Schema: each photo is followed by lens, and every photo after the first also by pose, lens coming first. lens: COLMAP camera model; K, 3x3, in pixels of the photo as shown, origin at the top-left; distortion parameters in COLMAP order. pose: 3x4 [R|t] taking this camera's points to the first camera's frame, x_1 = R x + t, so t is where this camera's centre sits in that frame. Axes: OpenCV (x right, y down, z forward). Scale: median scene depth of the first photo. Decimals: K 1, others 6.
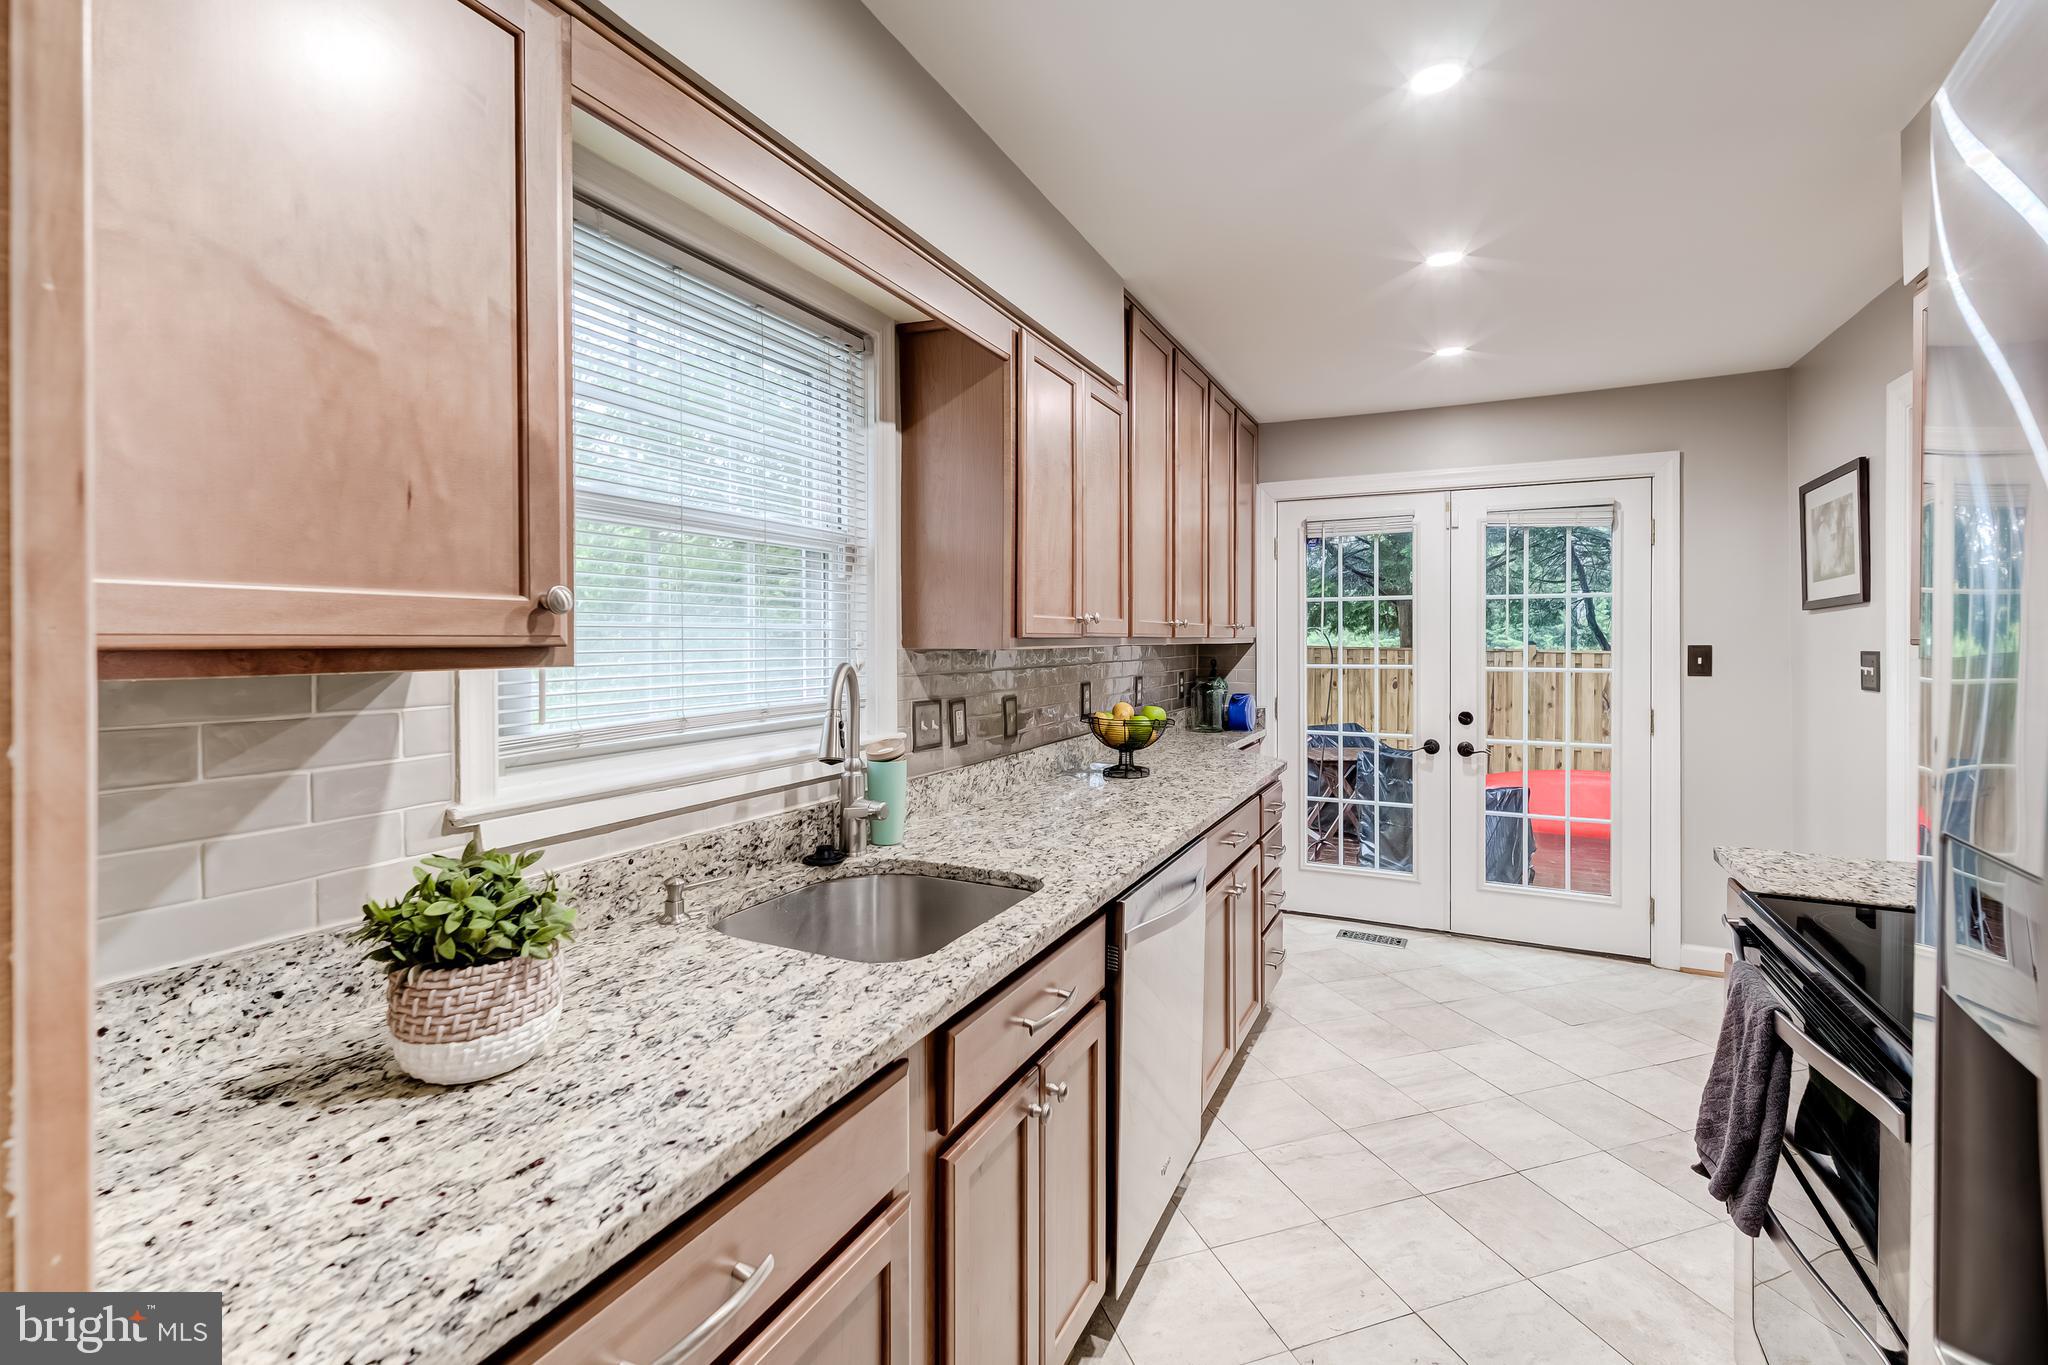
lens RADIAL K [[885.3, 0, 1030.0], [0, 885.3, 659.4], [0, 0, 1]] dist [0.001055, -0.000022]
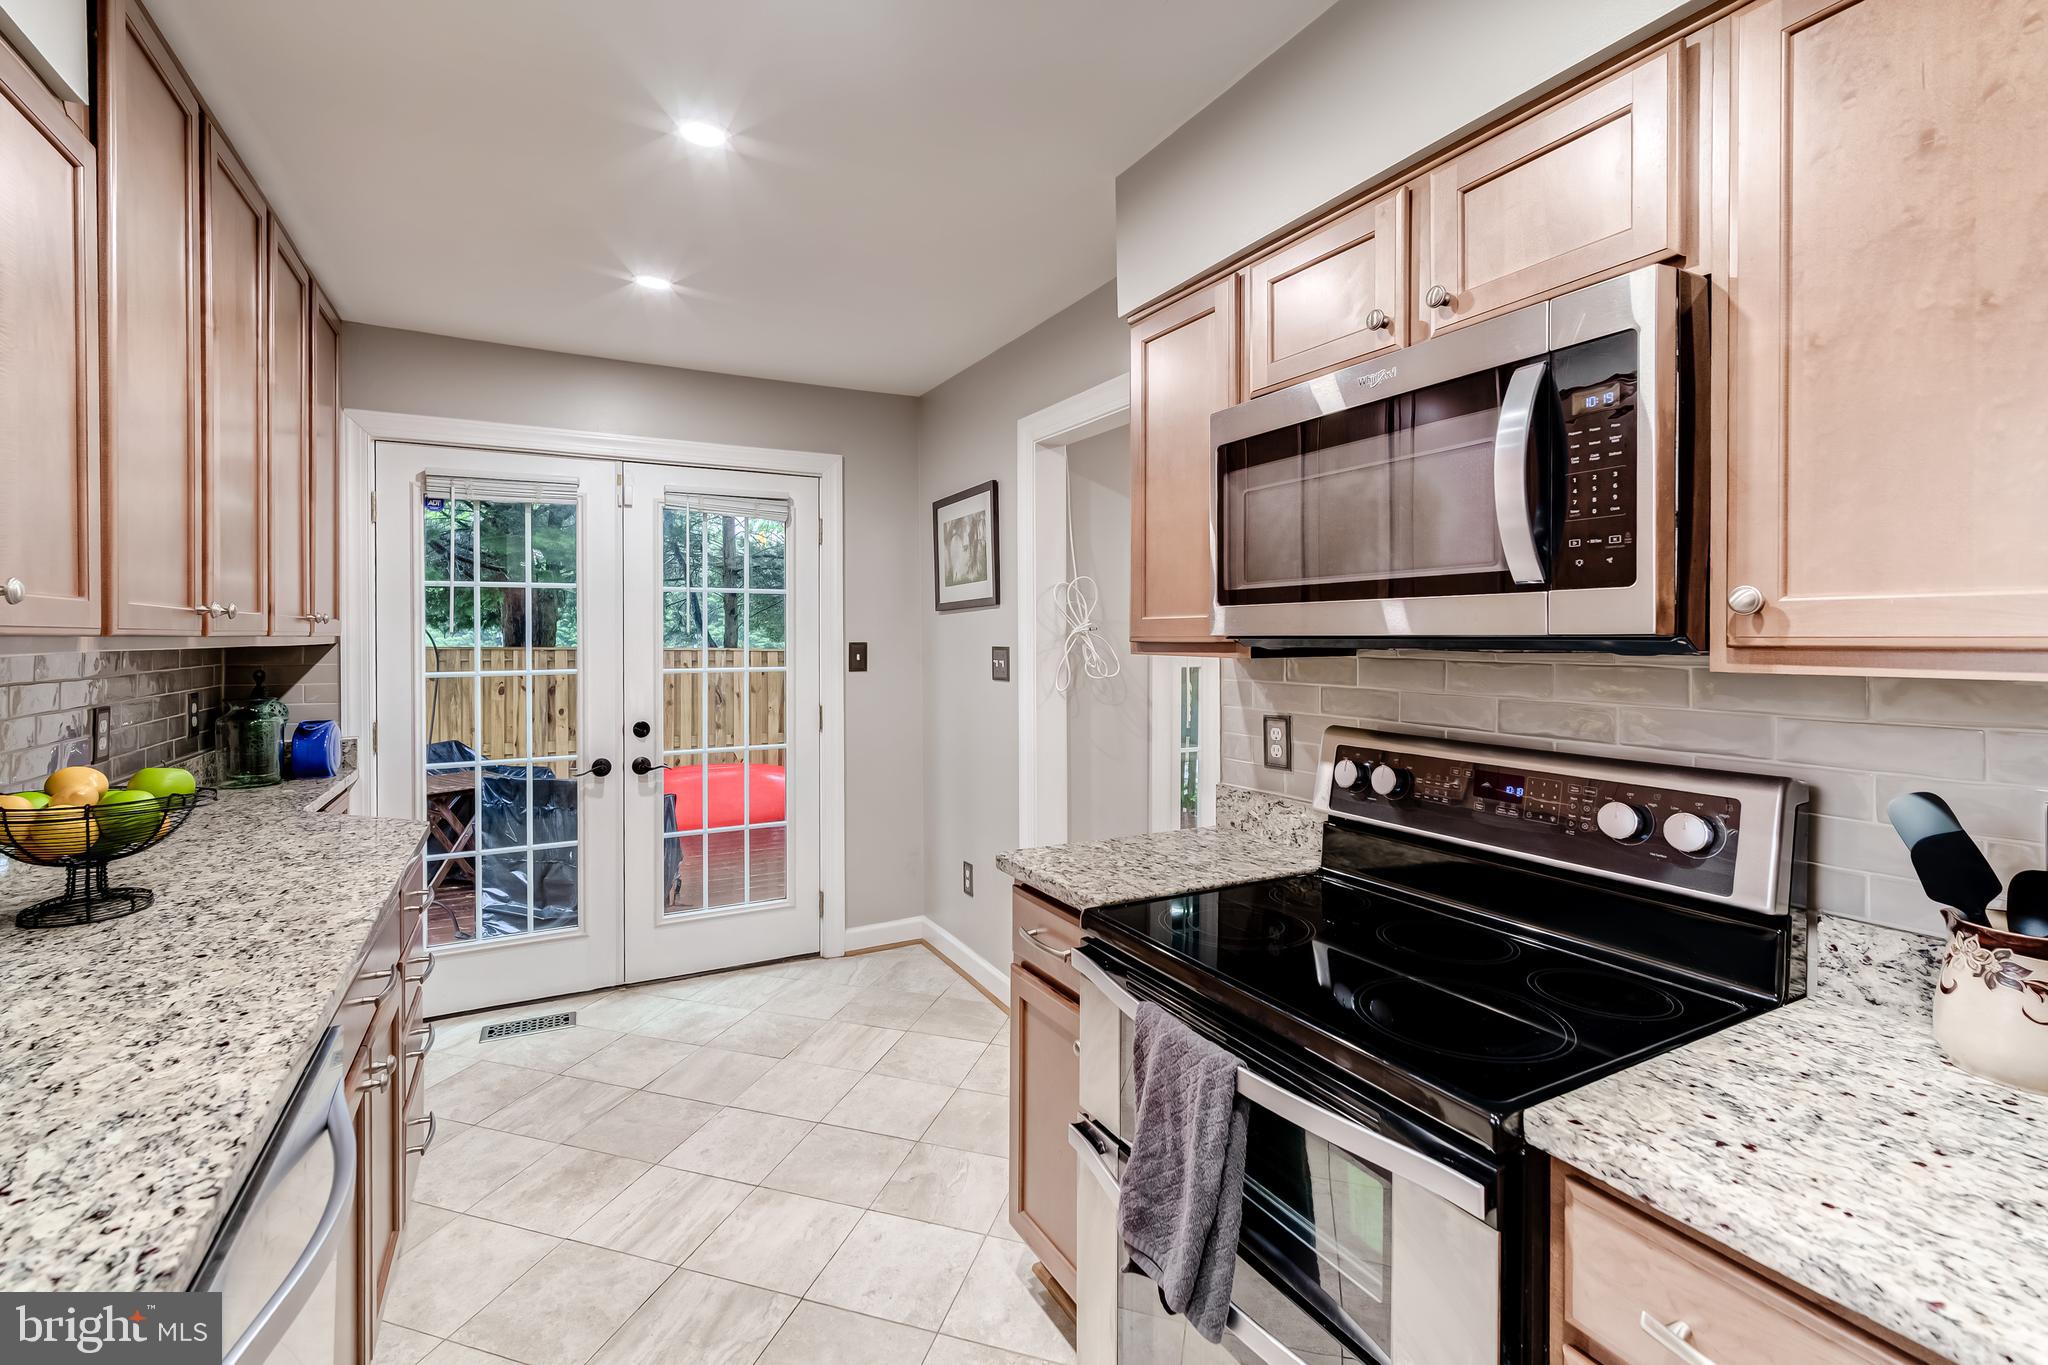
lens RADIAL K [[896.6, 0, 1027.2], [0, 896.6, 637.6], [0, 0, 1]] dist [0.002527, 0.000070]
pose [[0.581191, -0.002863, 0.813762, 0.004003], [0.020833, 0.999718, -0.011362, -0.005173], [-0.813500, 0.023557, 0.581087, 0.209925]]
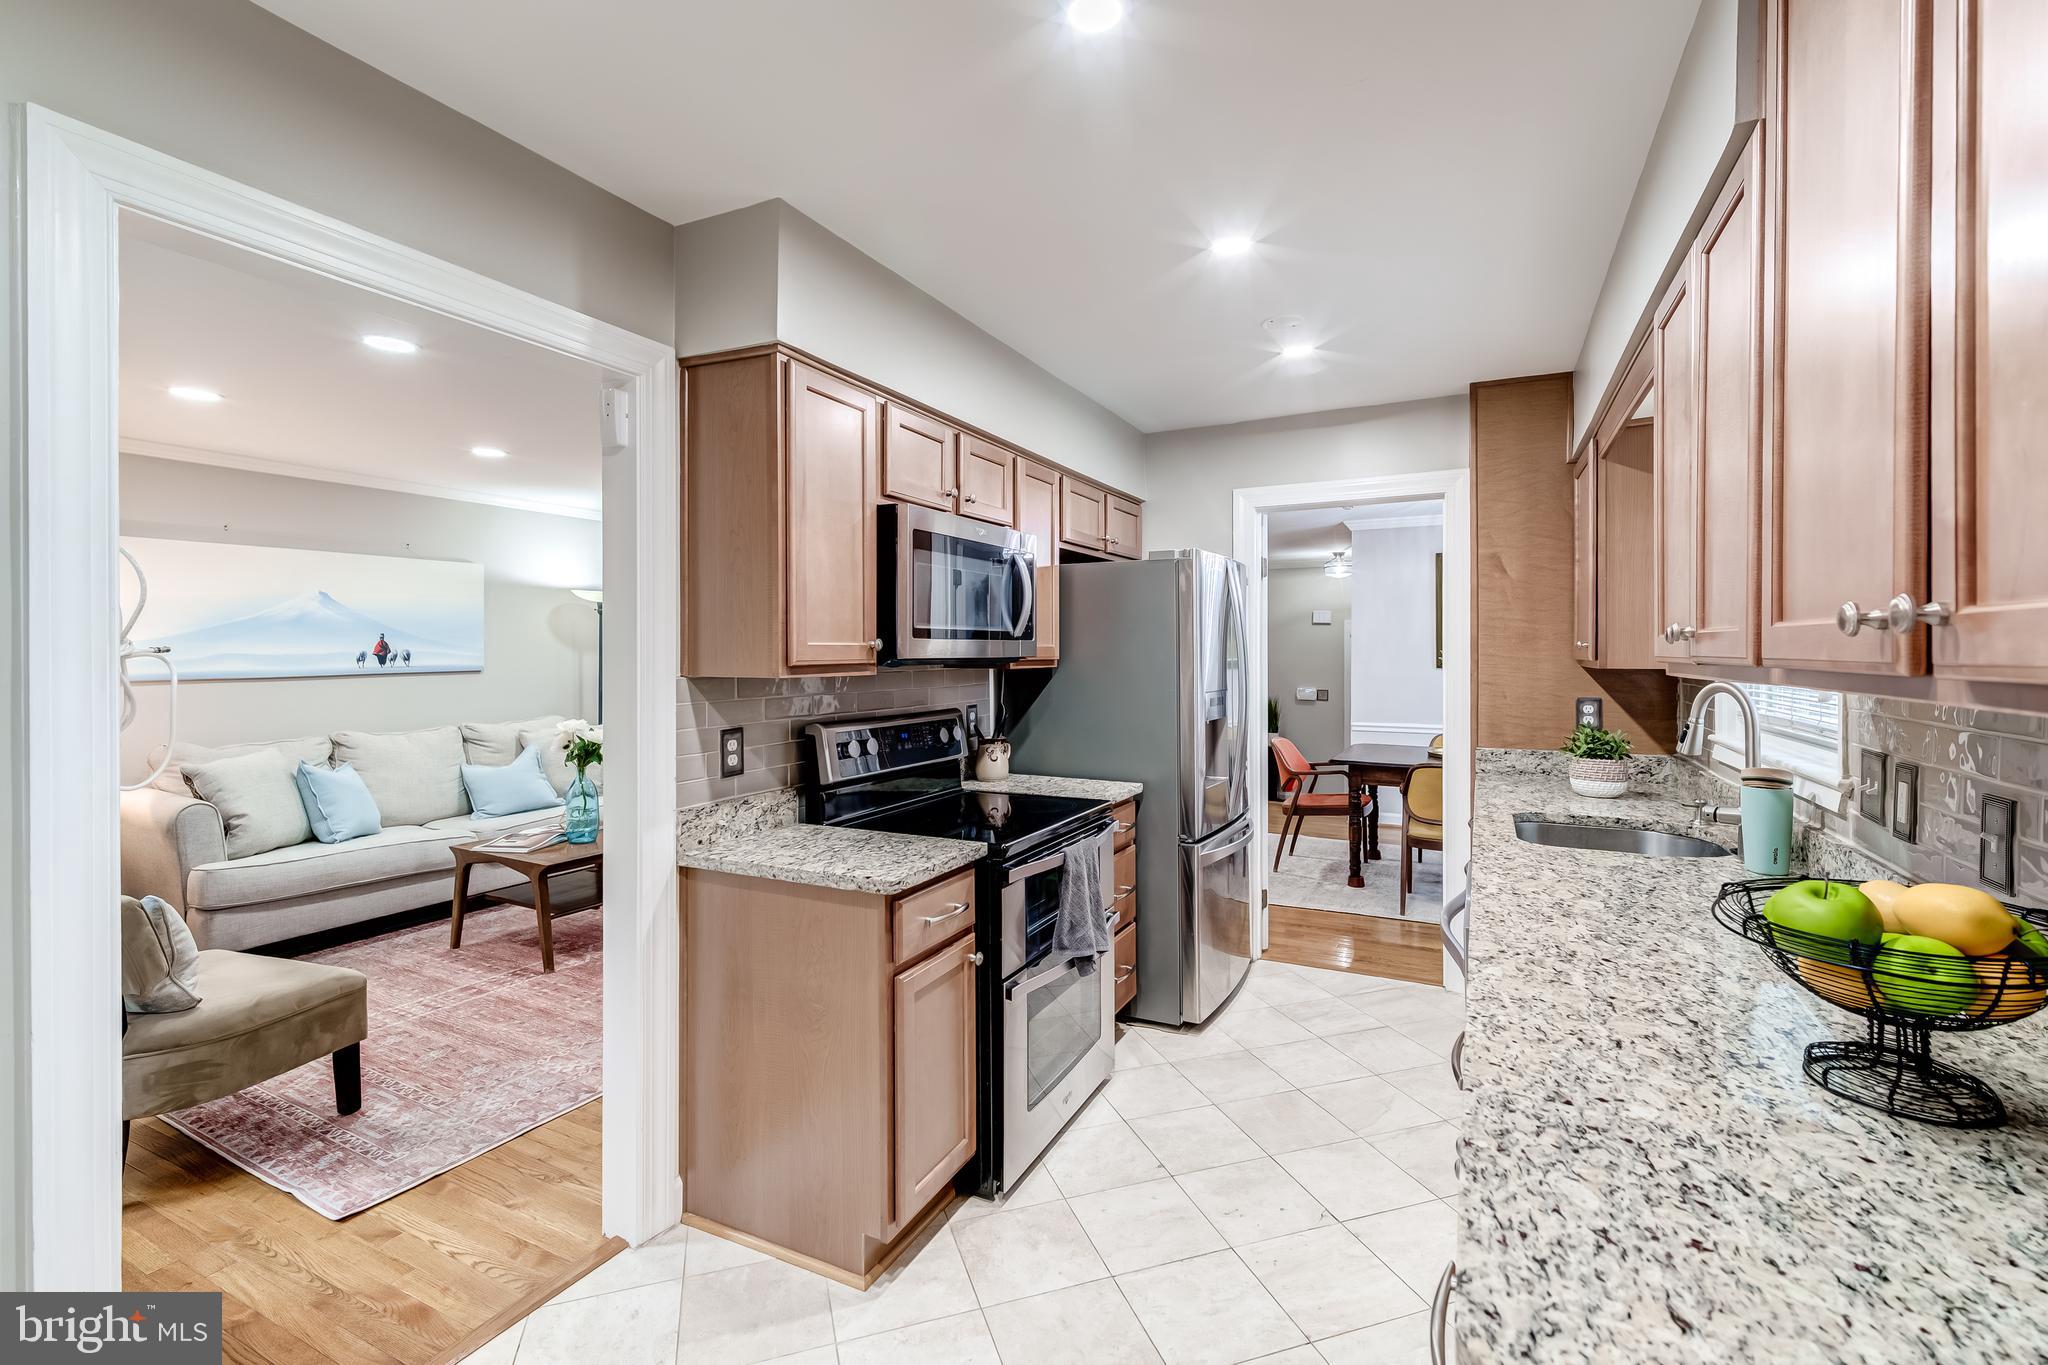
lens RADIAL K [[885.3, 0, 1030.0], [0, 885.3, 659.4], [0, 0, 1]] dist [0.001055, -0.000022]
pose [[-0.999975, -0.003691, 0.006061, 0.368766], [-0.003486, 0.999433, 0.033475, -0.033347], [-0.006182, 0.033453, -0.999421, 1.118728]]
